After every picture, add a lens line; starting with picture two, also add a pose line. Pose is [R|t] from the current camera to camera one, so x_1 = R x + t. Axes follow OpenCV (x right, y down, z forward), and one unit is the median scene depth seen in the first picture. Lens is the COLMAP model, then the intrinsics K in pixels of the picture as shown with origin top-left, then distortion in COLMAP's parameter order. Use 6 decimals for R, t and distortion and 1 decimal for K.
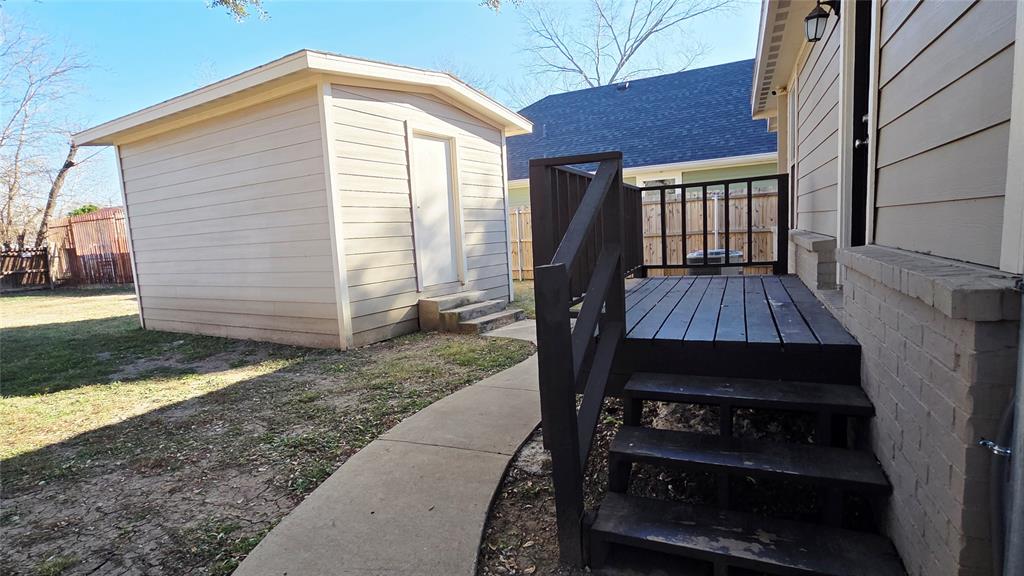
lens RADIAL K [[511.5, 0, 502.1], [0, 511.5, 294.5], [0, 0, 1]] dist [0.008245, -0.001636]
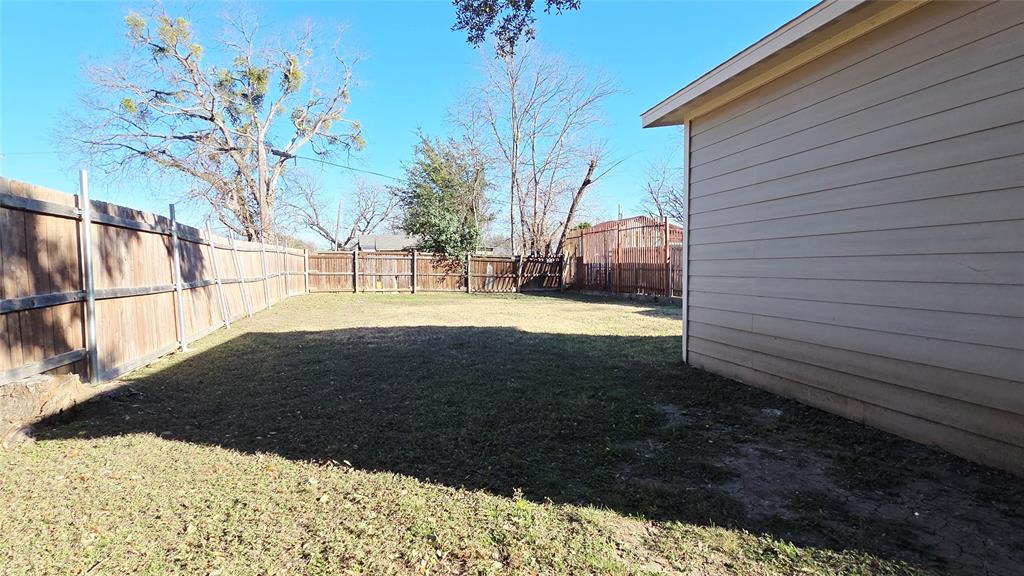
lens RADIAL K [[511.5, 0, 504.5], [0, 511.5, 296.5], [0, 0, 1]] dist [0.008245, -0.001636]
pose [[0.689534, 0.092699, -0.718297, -0.397236], [-0.114713, 0.993234, 0.018061, -0.015556], [0.715111, 0.069944, 0.695502, 0.319432]]
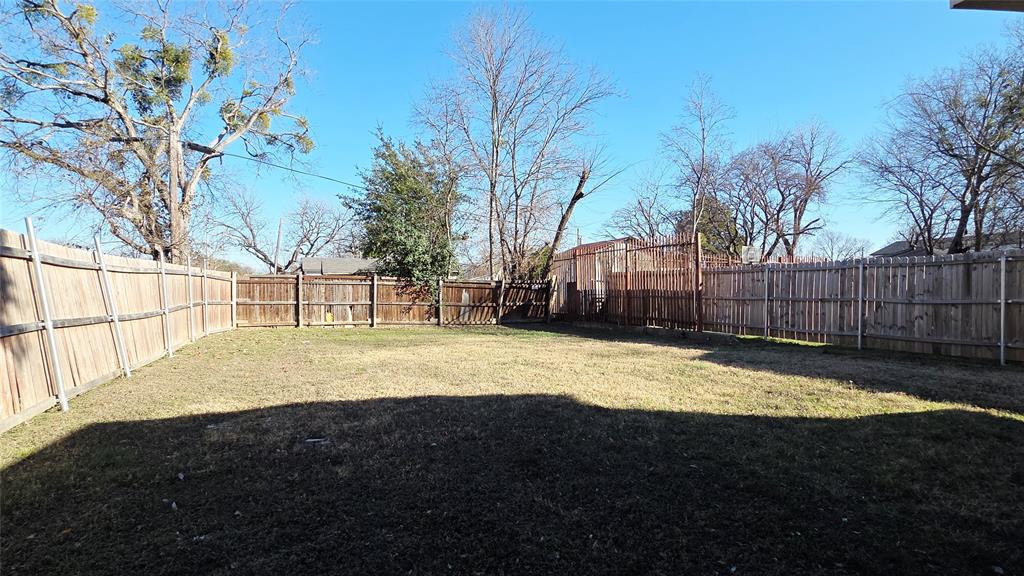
lens RADIAL K [[511.5, 0, 503.2], [0, 511.5, 295.5], [0, 0, 1]] dist [0.008245, -0.001636]
pose [[0.758849, 0.054730, -0.648962, -0.877497], [-0.109895, 0.992935, -0.044765, -0.025643], [0.641927, 0.105288, 0.759502, 0.557437]]
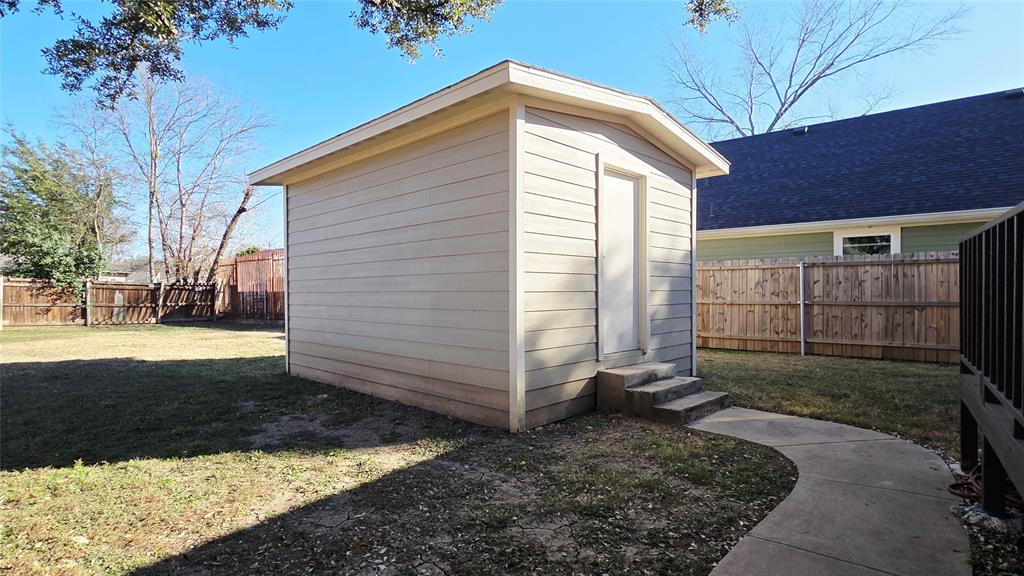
lens RADIAL K [[511.5, 0, 503.8], [0, 511.5, 293.8], [0, 0, 1]] dist [0.008245, -0.001636]
pose [[0.976224, 0.050590, -0.210777, -0.131043], [-0.072371, 0.992655, -0.096940, -0.019179], [0.204324, 0.109890, 0.972716, 0.161582]]
